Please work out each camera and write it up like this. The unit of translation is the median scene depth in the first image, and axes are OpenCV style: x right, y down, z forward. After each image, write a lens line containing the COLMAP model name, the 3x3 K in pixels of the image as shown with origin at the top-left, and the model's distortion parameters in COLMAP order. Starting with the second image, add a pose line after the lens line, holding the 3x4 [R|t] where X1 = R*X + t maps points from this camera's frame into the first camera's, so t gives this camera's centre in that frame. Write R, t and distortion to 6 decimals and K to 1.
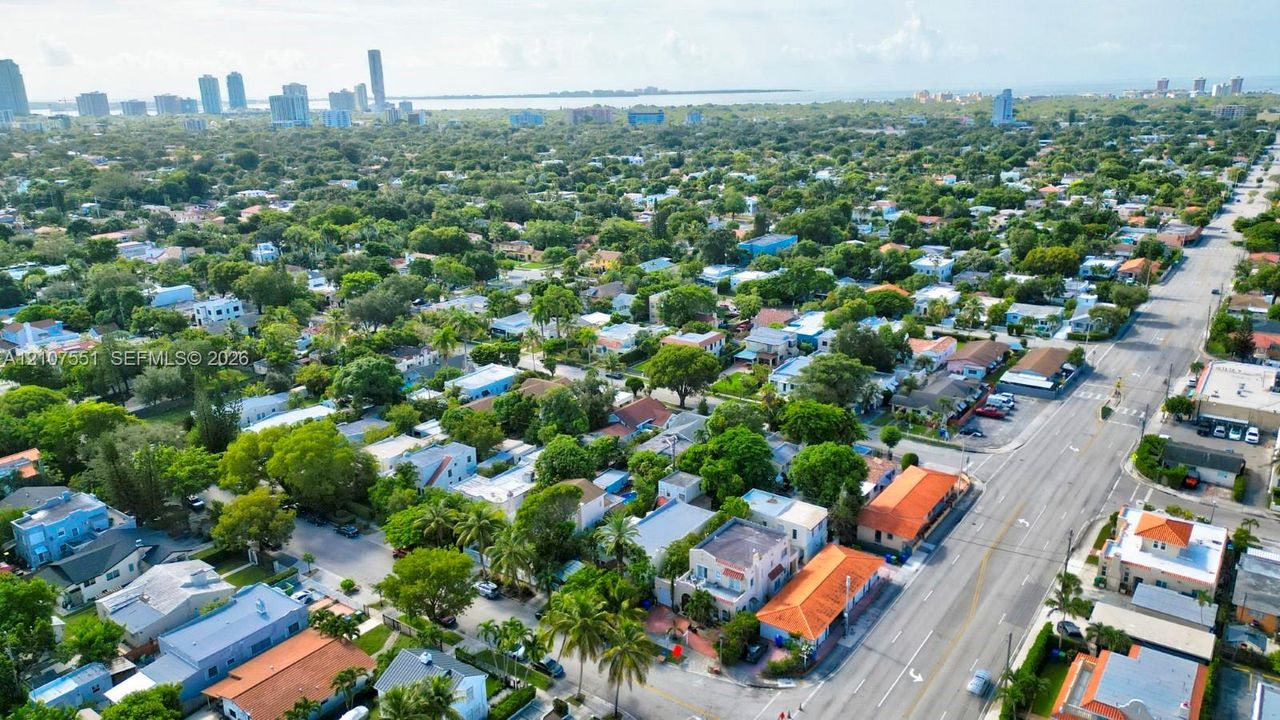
lens RADIAL K [[881.9, 0, 650.7], [0, 881.9, 354.2], [0, 0, 1]] dist [0.053332, -0.043722]
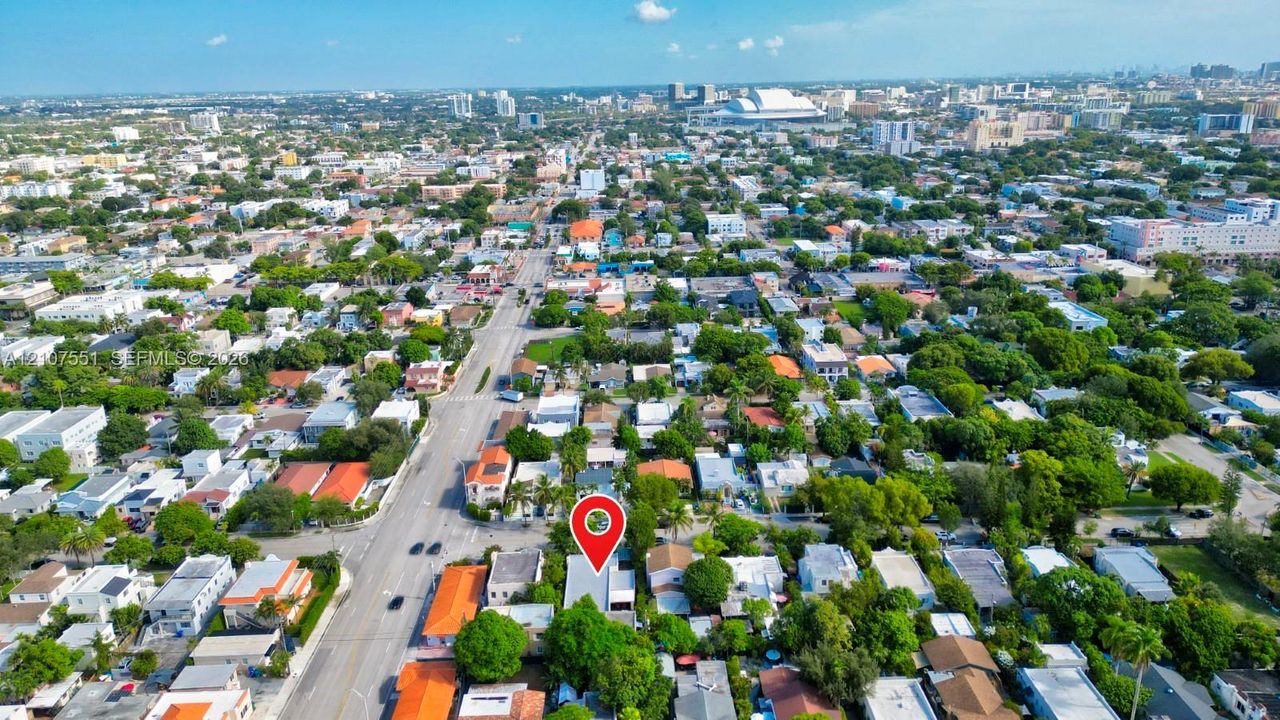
lens RADIAL K [[881.9, 0, 646.8], [0, 881.9, 359.3], [0, 0, 1]] dist [0.053332, -0.043722]
pose [[-0.794575, 0.206403, -0.571006, 0.472338], [-0.147142, 0.846951, 0.510904, -0.580140], [0.589066, 0.489971, -0.642596, 1.321757]]
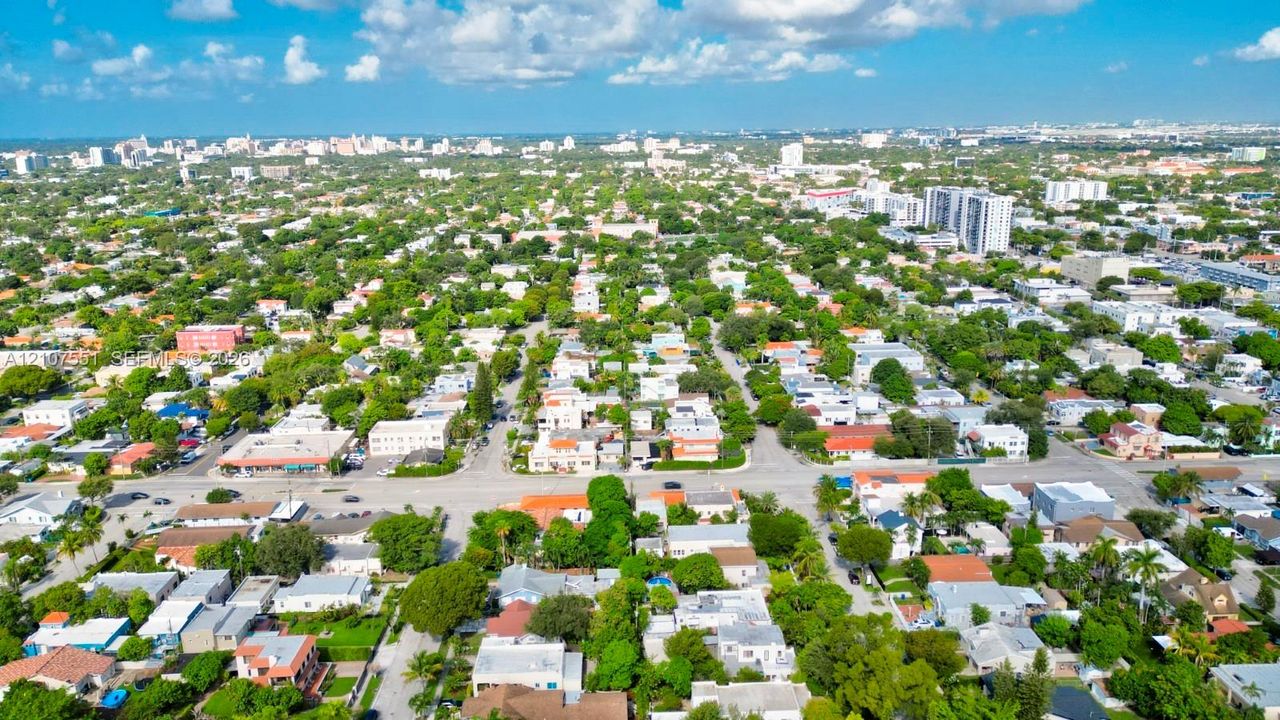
lens RADIAL K [[881.9, 0, 638.9], [0, 881.9, 353.2], [0, 0, 1]] dist [0.053332, -0.043722]
pose [[-0.622358, -0.174990, 0.762921, -0.800910], [0.244042, 0.882724, 0.401548, -0.571972], [-0.743716, 0.436092, -0.506666, 1.337900]]
